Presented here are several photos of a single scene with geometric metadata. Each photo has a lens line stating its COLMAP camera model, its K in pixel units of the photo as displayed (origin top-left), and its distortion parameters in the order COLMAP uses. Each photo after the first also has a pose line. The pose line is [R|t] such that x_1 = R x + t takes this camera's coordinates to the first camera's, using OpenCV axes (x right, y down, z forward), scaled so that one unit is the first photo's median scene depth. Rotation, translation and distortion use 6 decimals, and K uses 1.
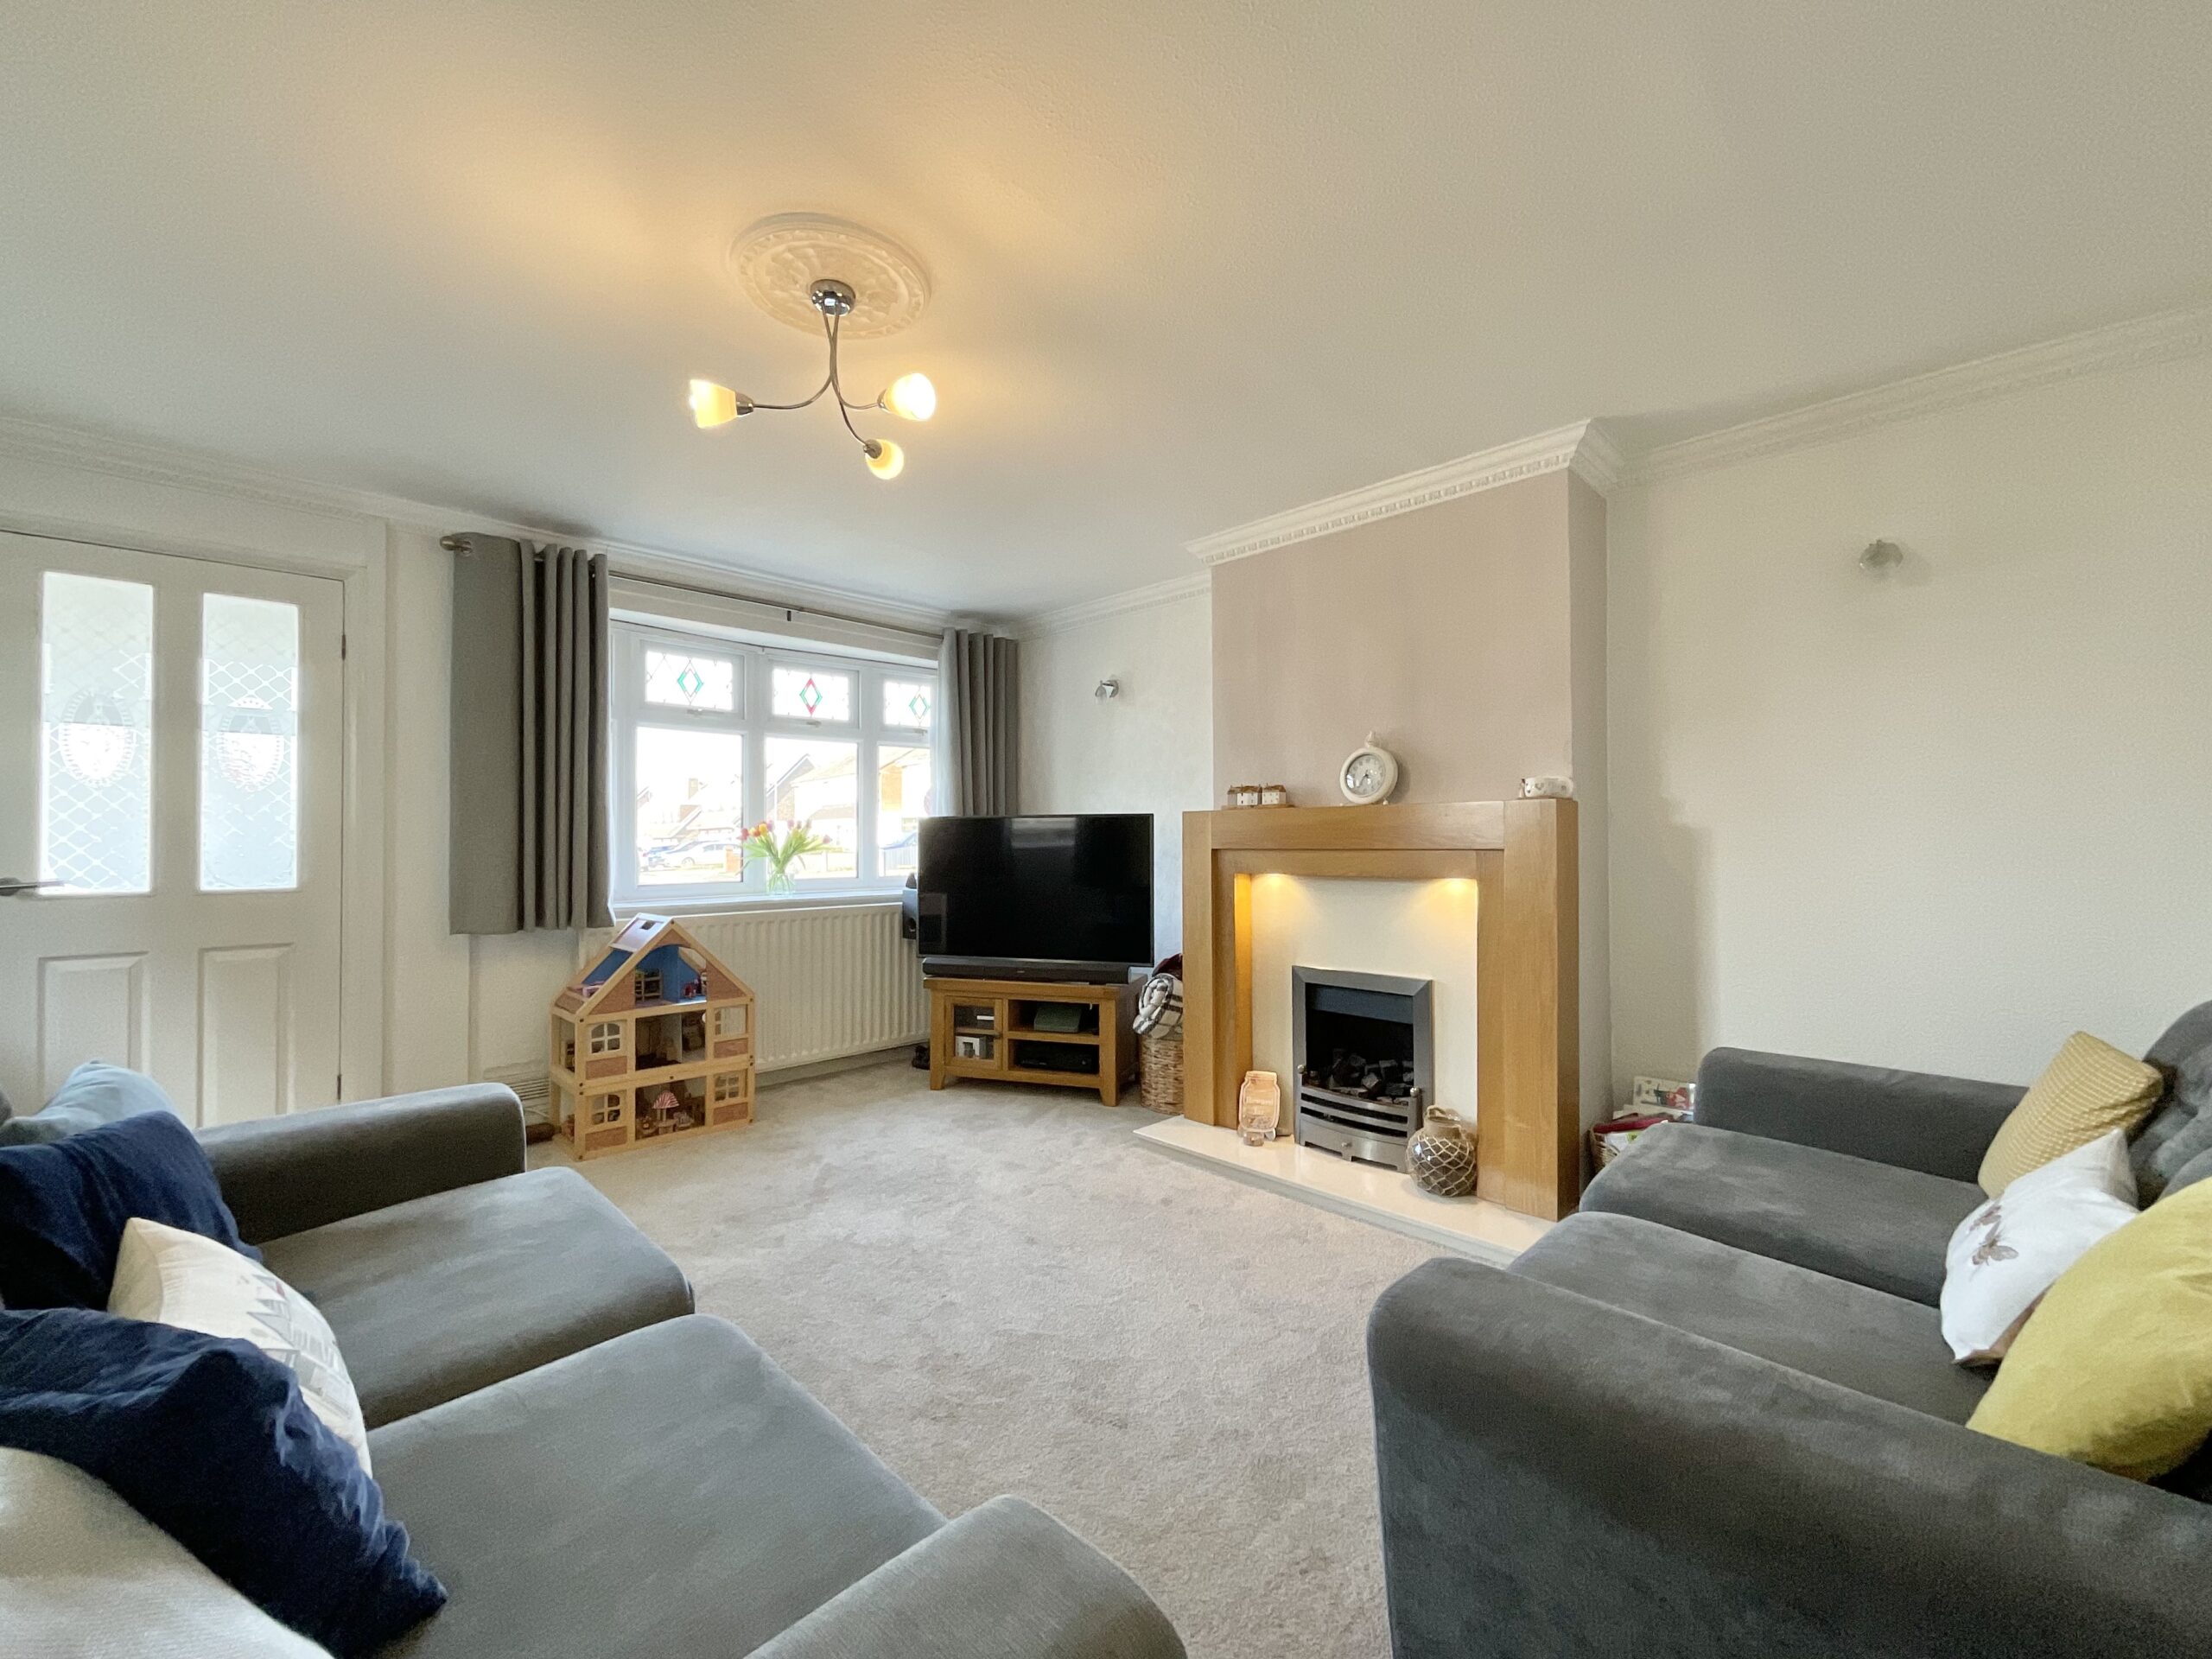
lens RADIAL K [[909.1, 0, 1109.1], [0, 909.1, 825.7], [0, 0, 1]] dist [-0.003267, 0.003033]
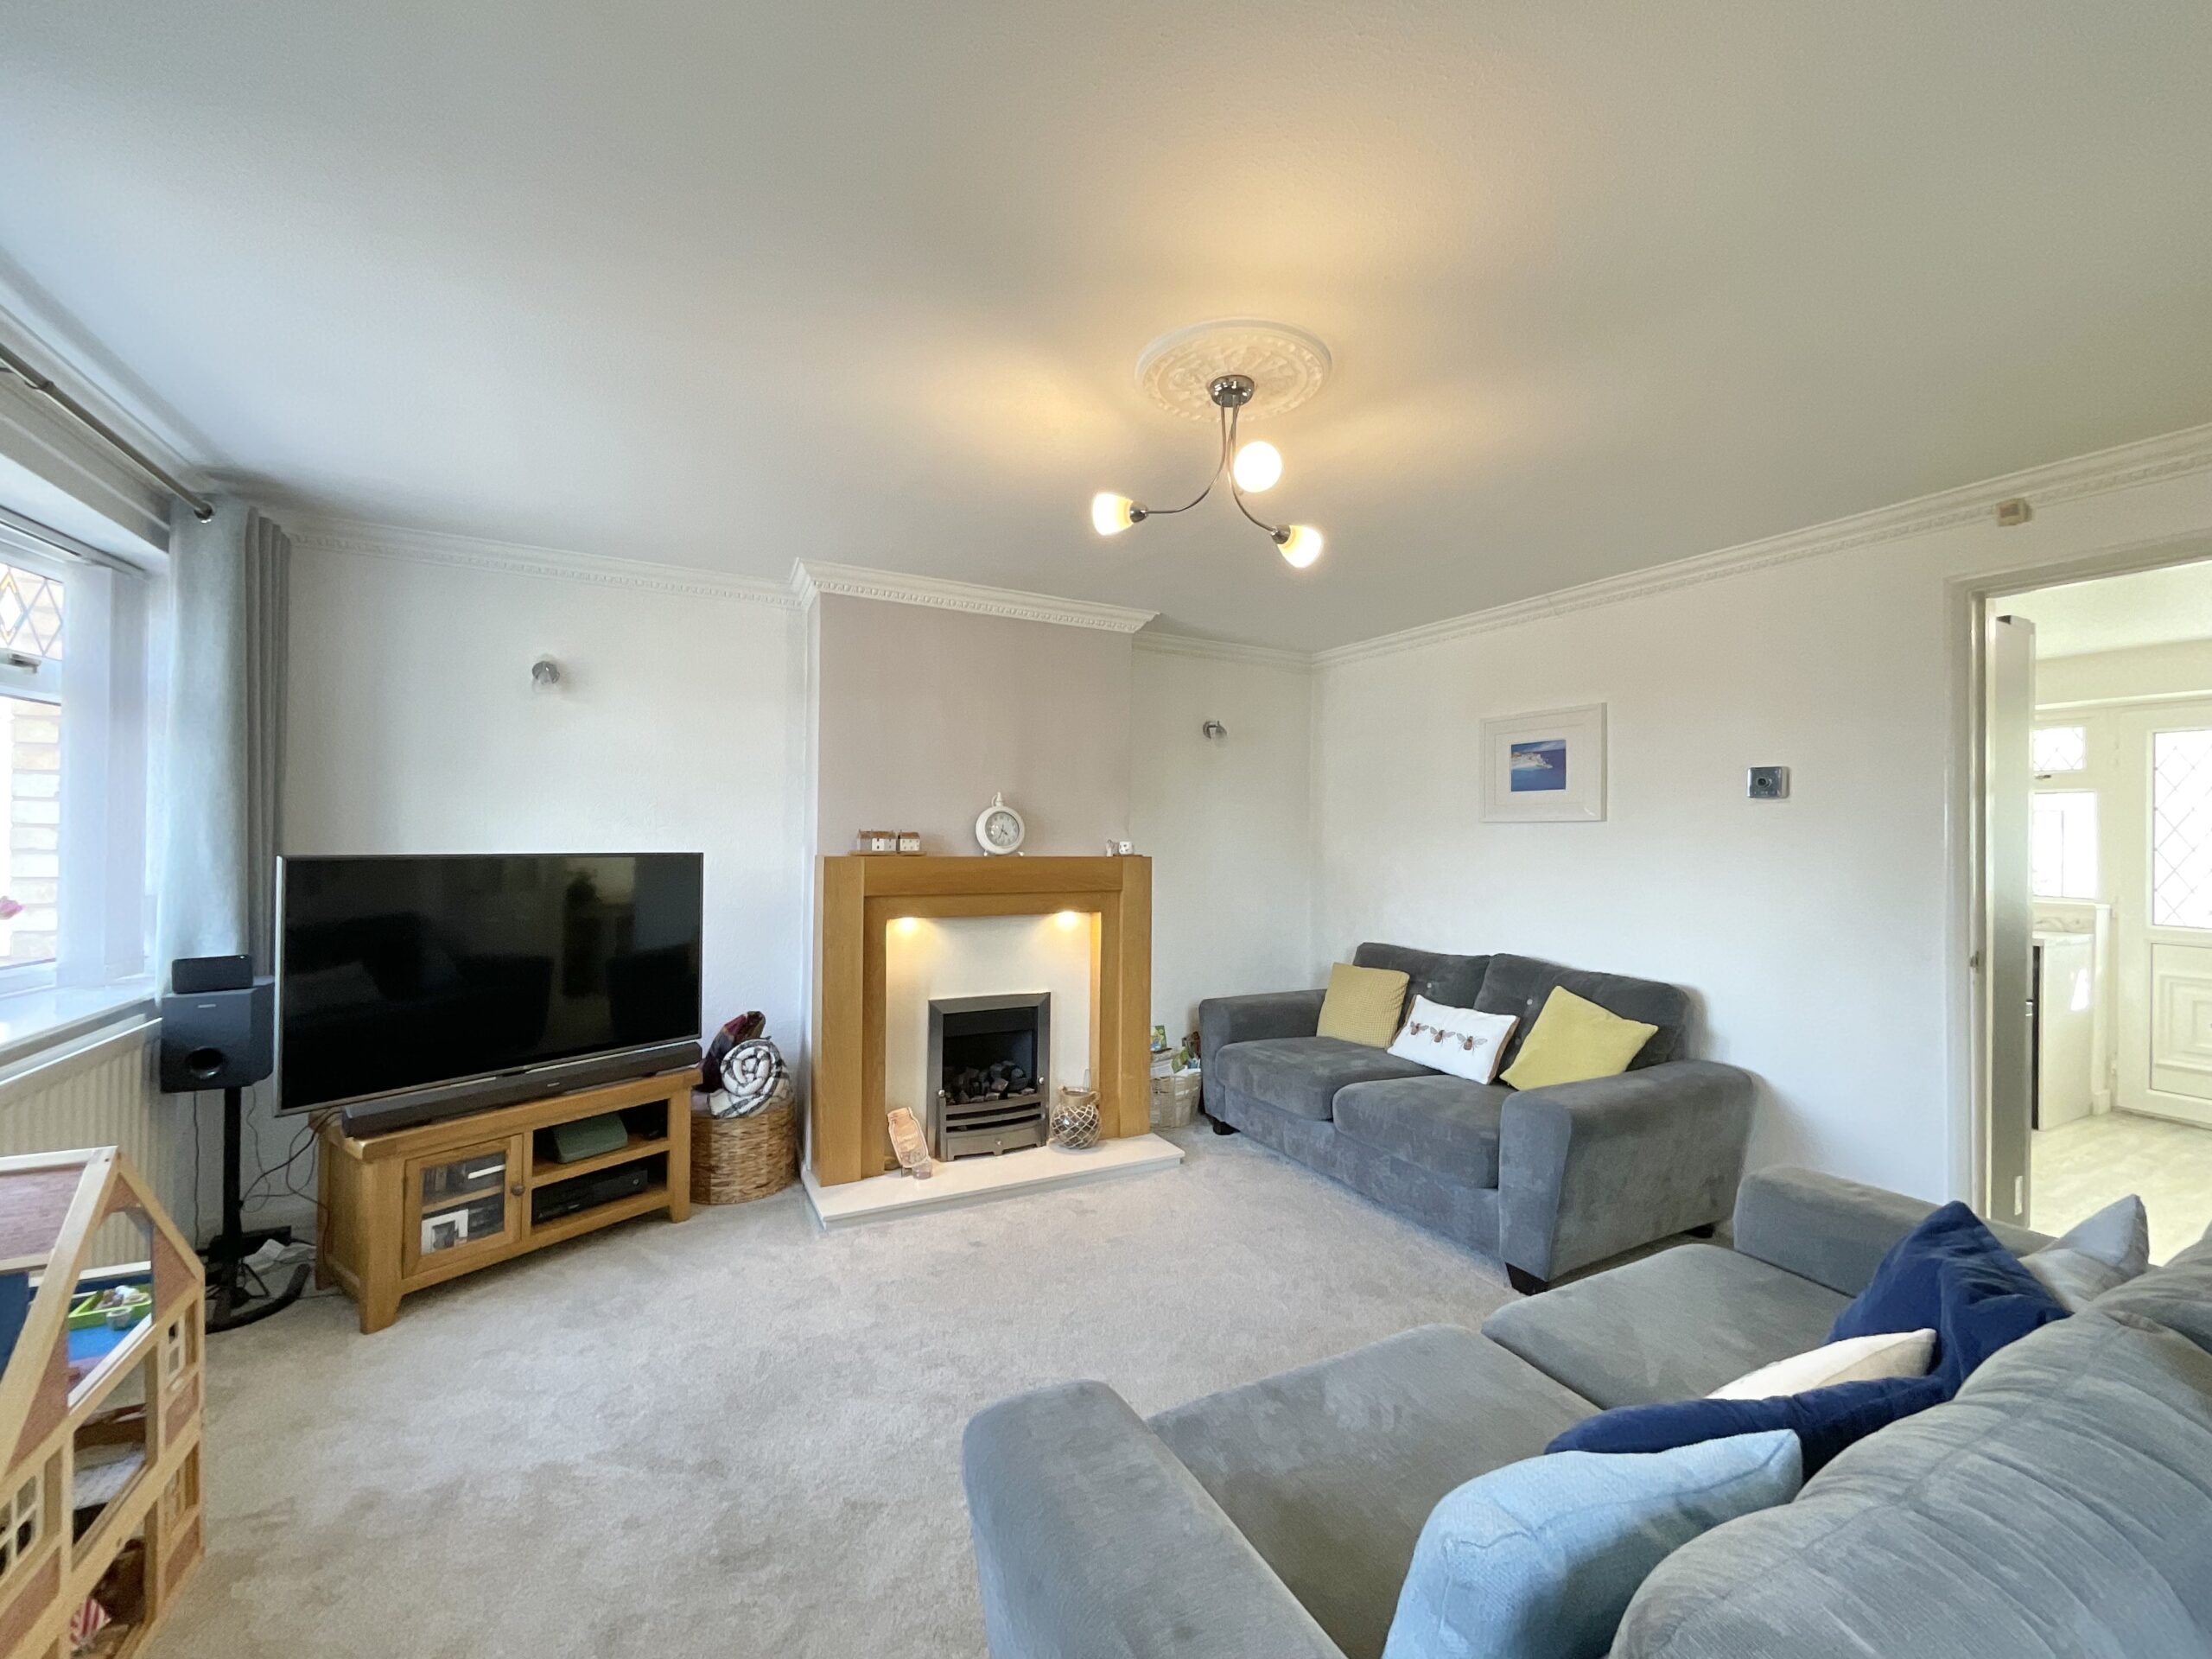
lens RADIAL K [[898.2, 0, 1106.0], [0, 898.2, 829.5], [0, 0, 1]] dist [-0.003133, 0.003263]
pose [[0.288213, 0.018244, 0.957393, -0.744999], [-0.030728, 0.999480, -0.009795, -0.044600], [-0.957073, -0.026595, 0.288624, 0.486384]]
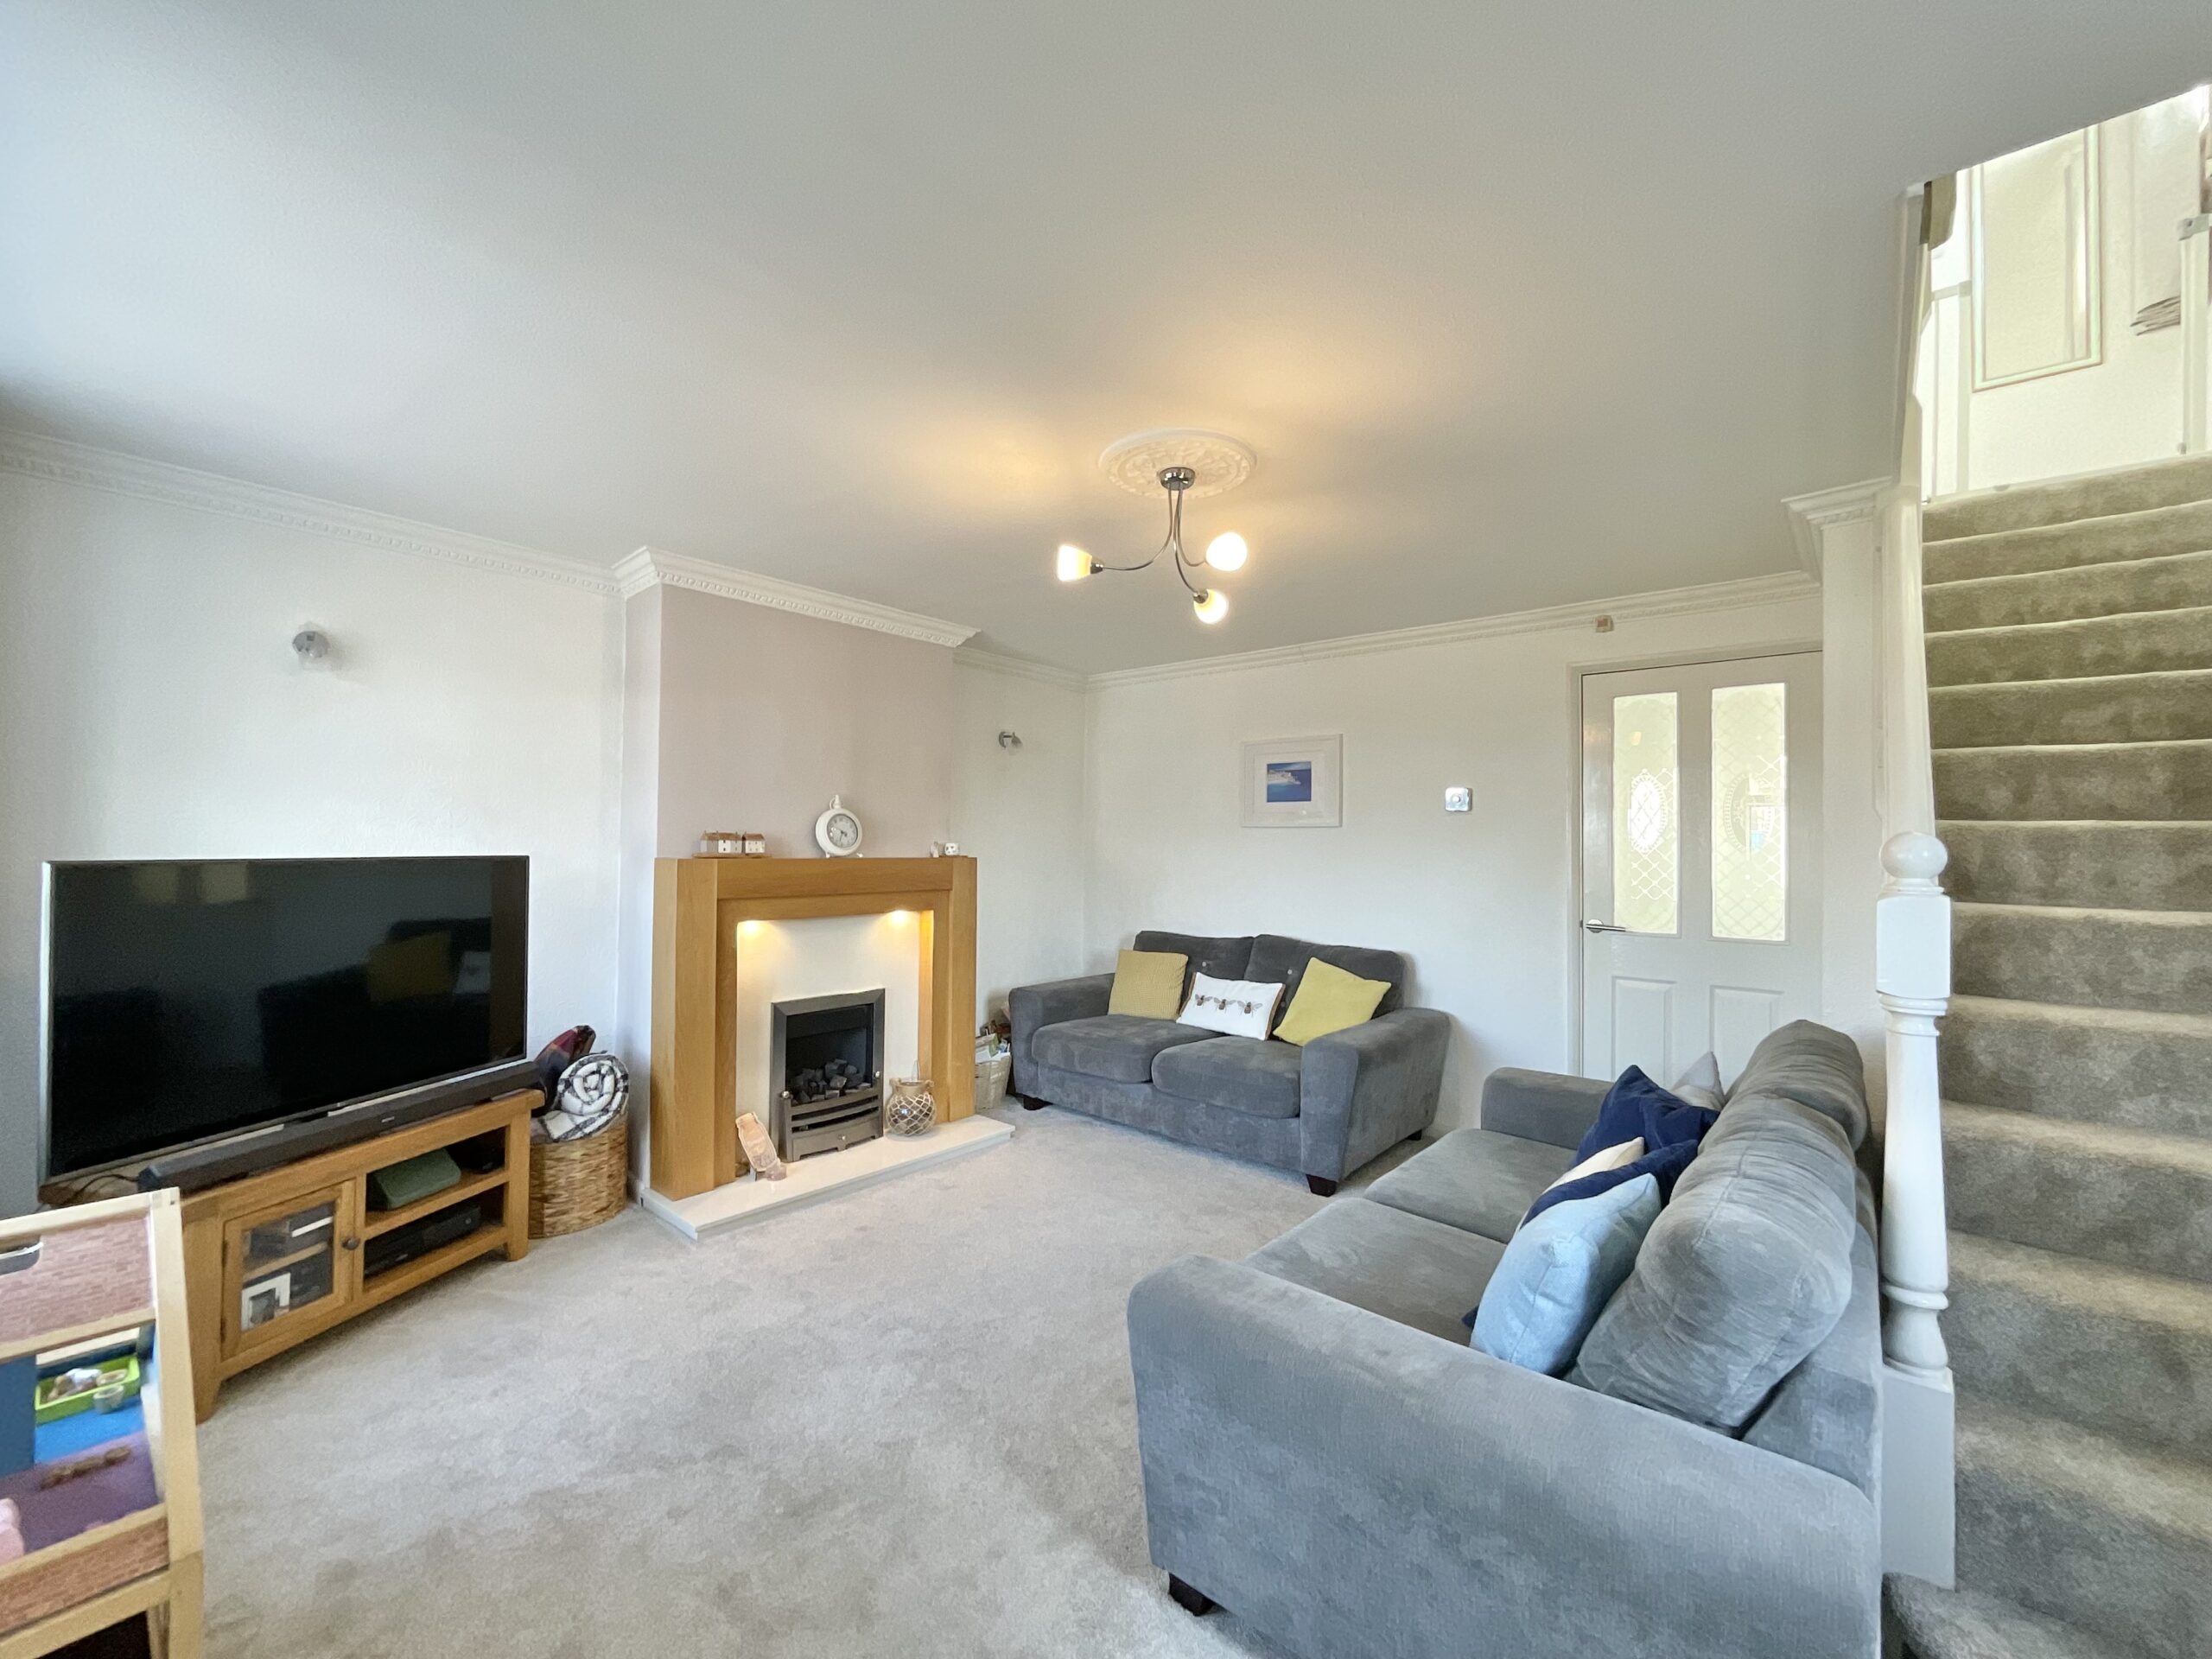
lens RADIAL K [[897.7, 0, 1105.8], [0, 897.7, 830.9], [0, 0, 1]] dist [-0.001222, 0.004500]
pose [[-0.082193, 0.018845, 0.996438, -0.872609], [-0.029251, 0.999345, -0.021313, -0.037985], [-0.996187, -0.030899, -0.081588, 0.685642]]
